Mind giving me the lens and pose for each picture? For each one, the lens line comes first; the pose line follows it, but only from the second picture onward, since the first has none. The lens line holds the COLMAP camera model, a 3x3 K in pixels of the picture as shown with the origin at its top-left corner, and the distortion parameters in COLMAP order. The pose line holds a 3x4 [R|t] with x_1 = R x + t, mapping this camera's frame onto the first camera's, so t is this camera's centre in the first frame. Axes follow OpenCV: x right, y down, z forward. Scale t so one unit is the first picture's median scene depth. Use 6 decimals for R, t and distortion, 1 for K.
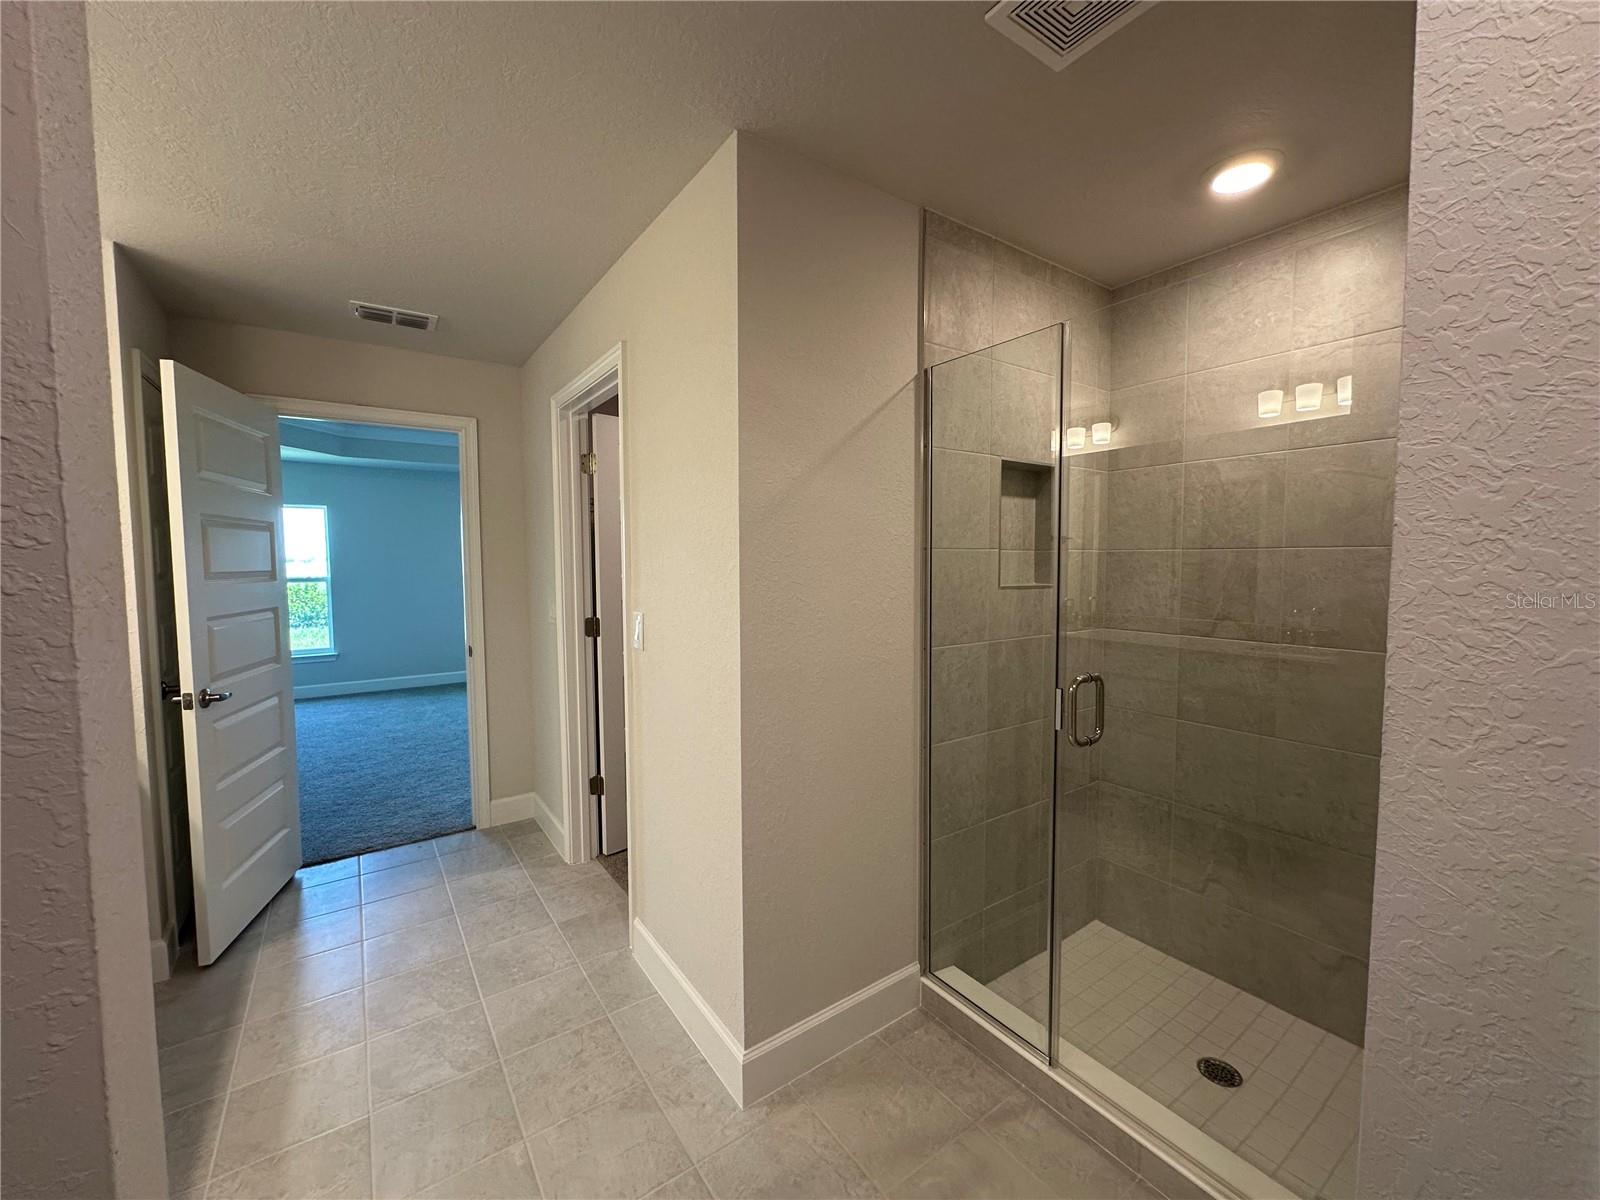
lens RADIAL K [[641.2, 0, 801.4], [0, 641.2, 597.8], [0, 0, 1]] dist [-0.003097, 0.000149]
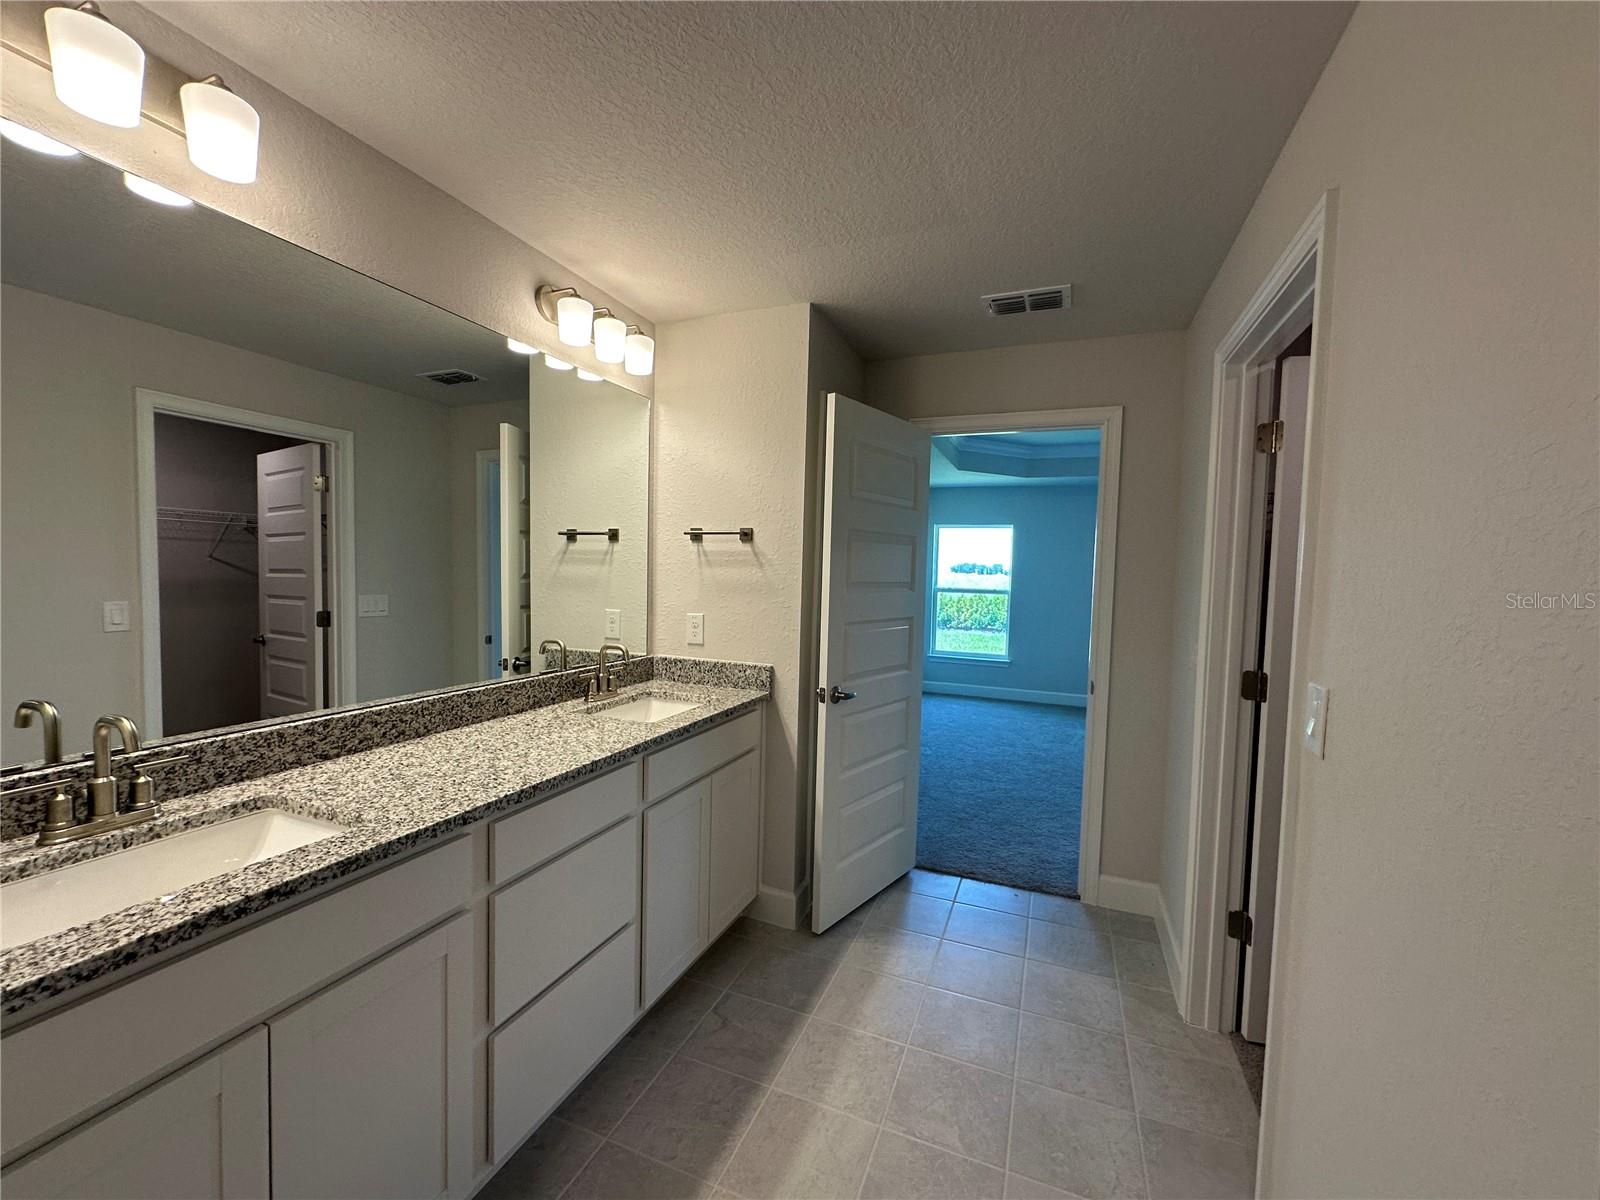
lens RADIAL K [[641.2, 0, 801.4], [0, 641.2, 597.8], [0, 0, 1]] dist [-0.003097, 0.000149]
pose [[0.540847, 0.058000, -0.839119, -0.032952], [-0.082014, 0.996502, 0.016017, -0.017354], [0.837113, 0.060157, 0.543712, 0.256449]]
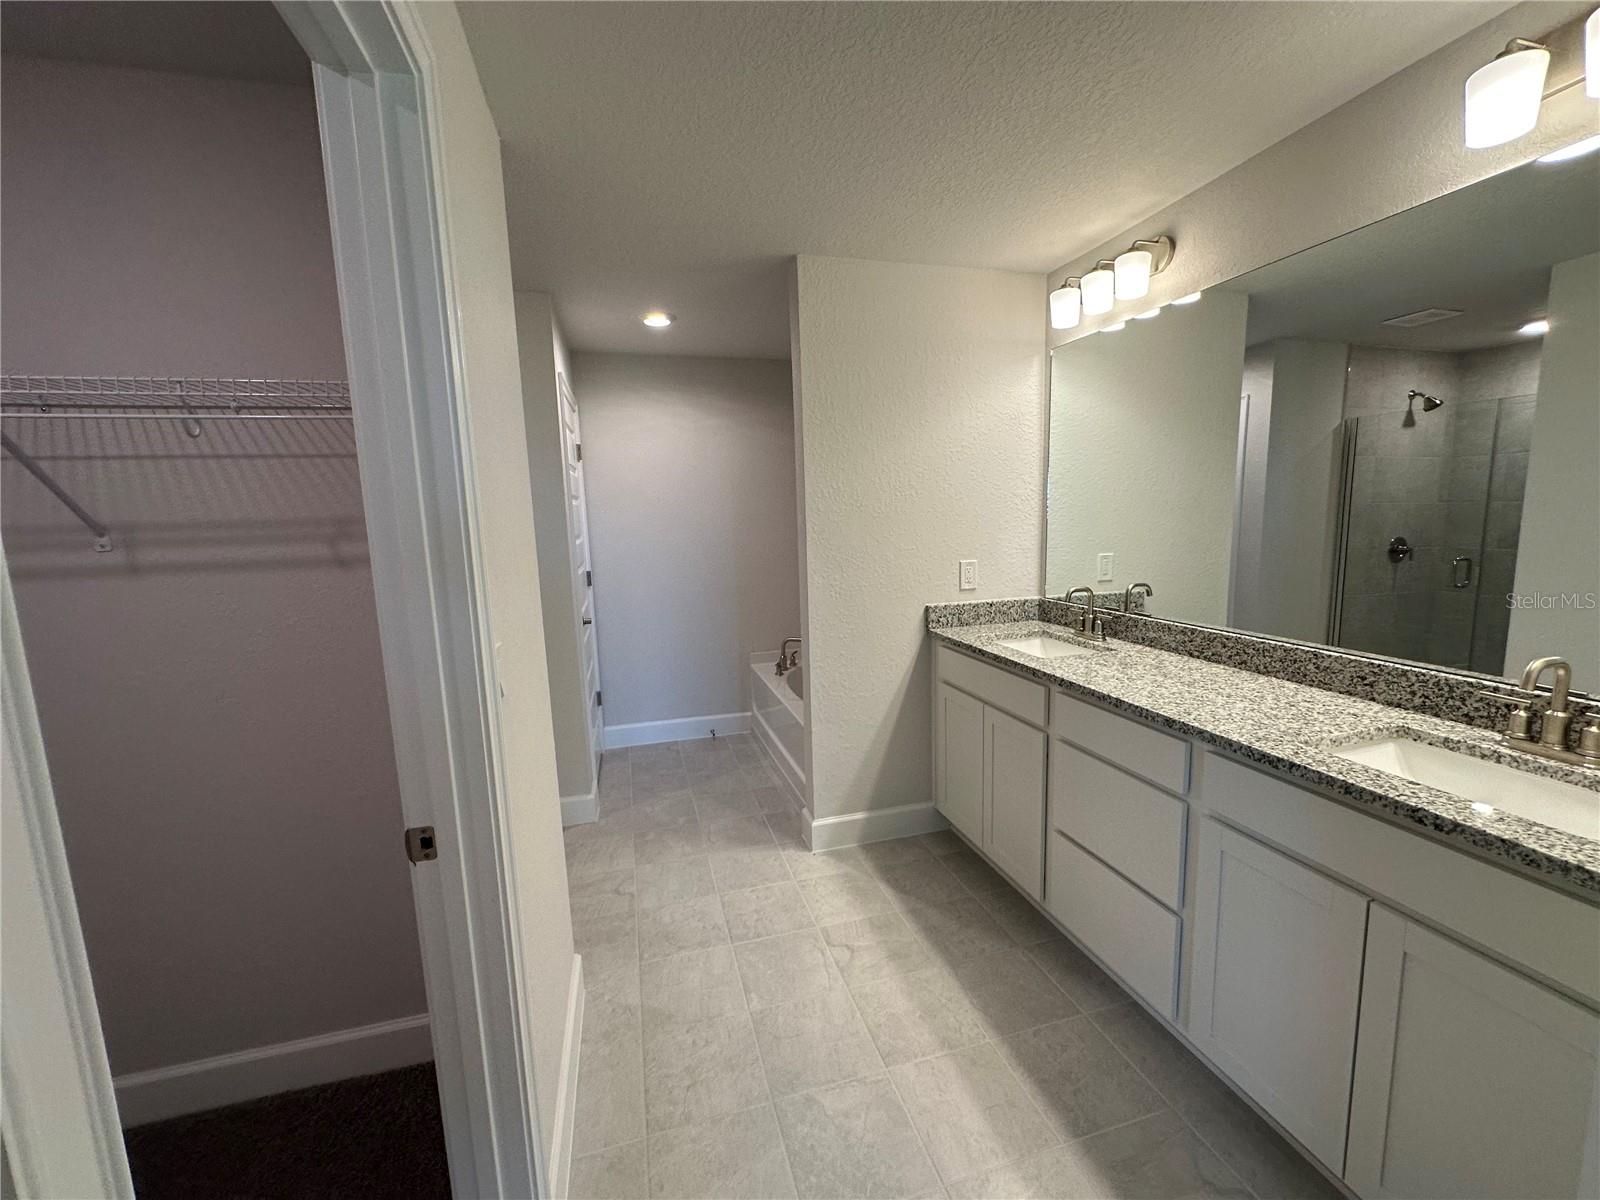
lens RADIAL K [[641.2, 0, 801.4], [0, 641.2, 597.8], [0, 0, 1]] dist [-0.003097, 0.000149]
pose [[-0.940225, -0.006746, 0.340486, -0.504855], [0.059631, 0.981096, 0.184106, -0.074474], [-0.335291, 0.193404, -0.922049, 1.045256]]
